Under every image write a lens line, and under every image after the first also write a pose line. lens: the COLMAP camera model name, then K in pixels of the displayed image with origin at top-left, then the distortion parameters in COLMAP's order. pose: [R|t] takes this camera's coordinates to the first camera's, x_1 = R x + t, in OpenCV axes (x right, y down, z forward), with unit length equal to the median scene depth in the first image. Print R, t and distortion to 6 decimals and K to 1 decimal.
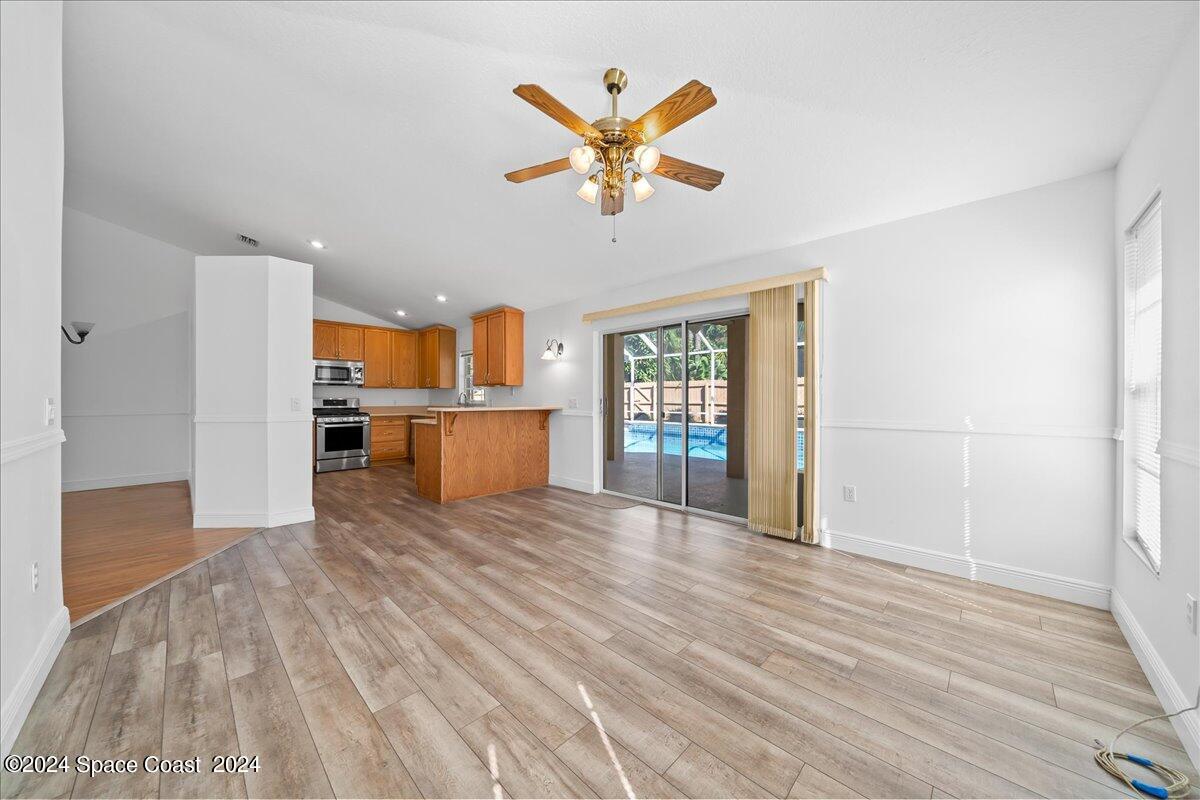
lens RADIAL K [[409.5, 0, 602.3], [0, 409.5, 399.5], [0, 0, 1]] dist [-0.005837, -0.000182]
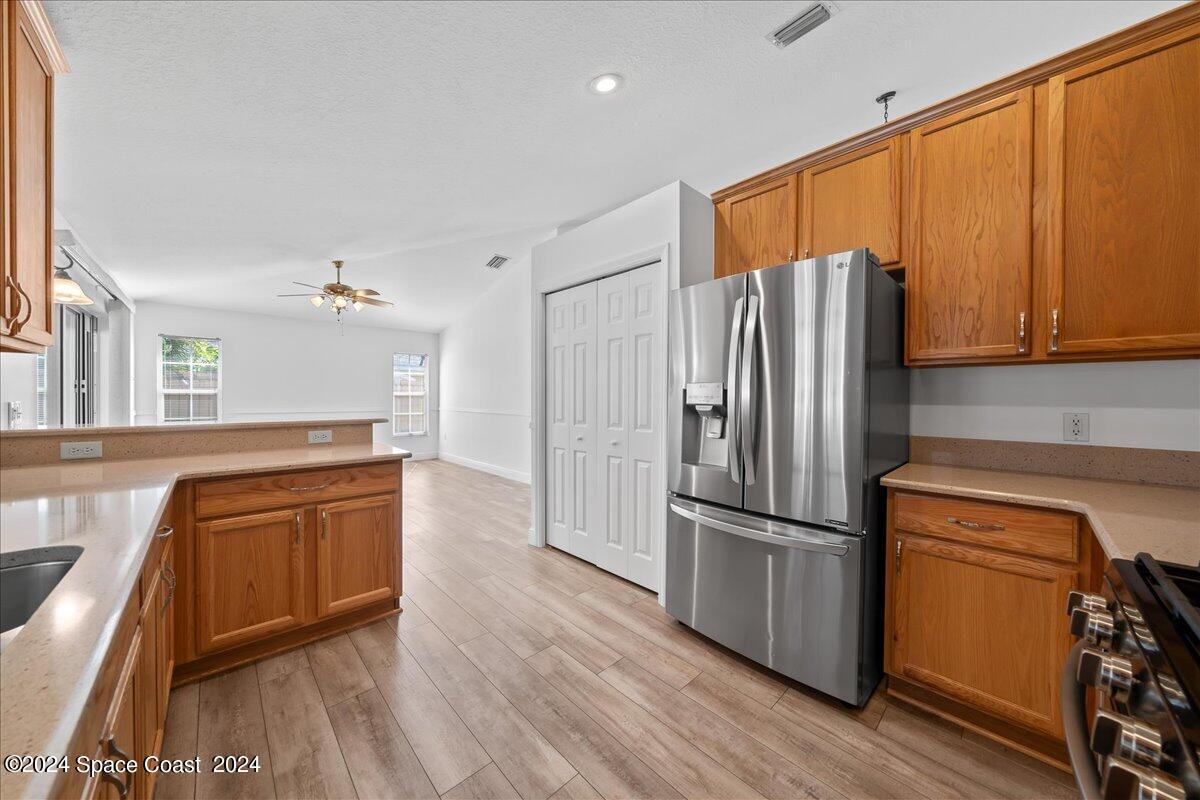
lens RADIAL K [[409.5, 0, 602.3], [0, 409.5, 399.5], [0, 0, 1]] dist [-0.005837, -0.000182]
pose [[-0.999047, -0.008377, 0.042829, -0.763186], [-0.008182, 0.999955, 0.004724, -0.013291], [-0.042867, 0.004369, -0.999071, 1.575083]]
